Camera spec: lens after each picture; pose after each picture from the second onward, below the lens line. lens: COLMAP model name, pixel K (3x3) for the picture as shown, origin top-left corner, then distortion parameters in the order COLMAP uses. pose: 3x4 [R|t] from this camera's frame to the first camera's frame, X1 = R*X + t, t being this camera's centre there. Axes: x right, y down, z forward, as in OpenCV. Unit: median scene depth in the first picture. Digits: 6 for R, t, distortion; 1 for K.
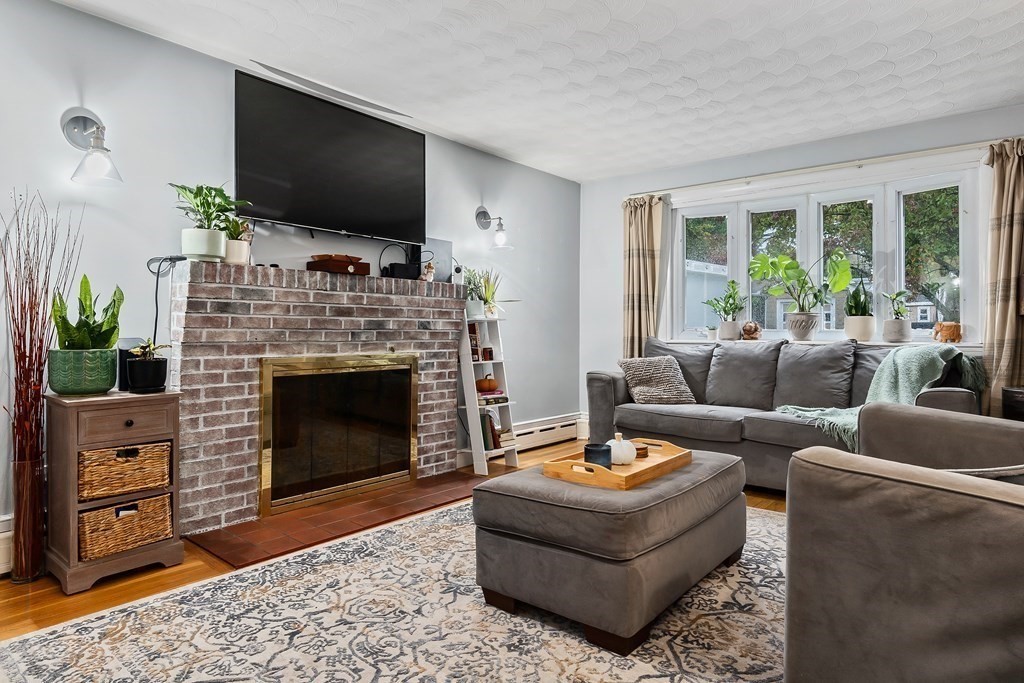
lens RADIAL K [[608.0, 0, 510.5], [0, 608.0, 333.5], [0, 0, 1]] dist [-0.005183, -0.001014]
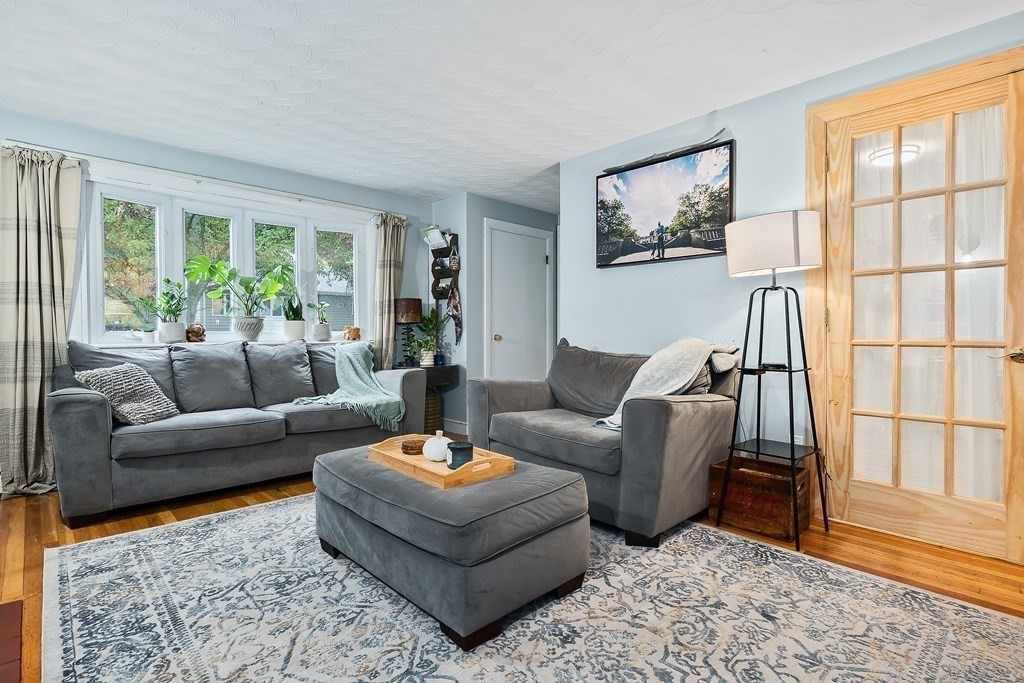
lens RADIAL K [[489.2, 0, 510.7], [0, 489.2, 340.2], [0, 0, 1]] dist [-0.000133, -0.000313]
pose [[0.125962, -0.018776, 0.991857, -0.388681], [0.005873, 0.999817, 0.018180, -0.004448], [-0.992018, 0.003535, 0.126049, 0.465671]]
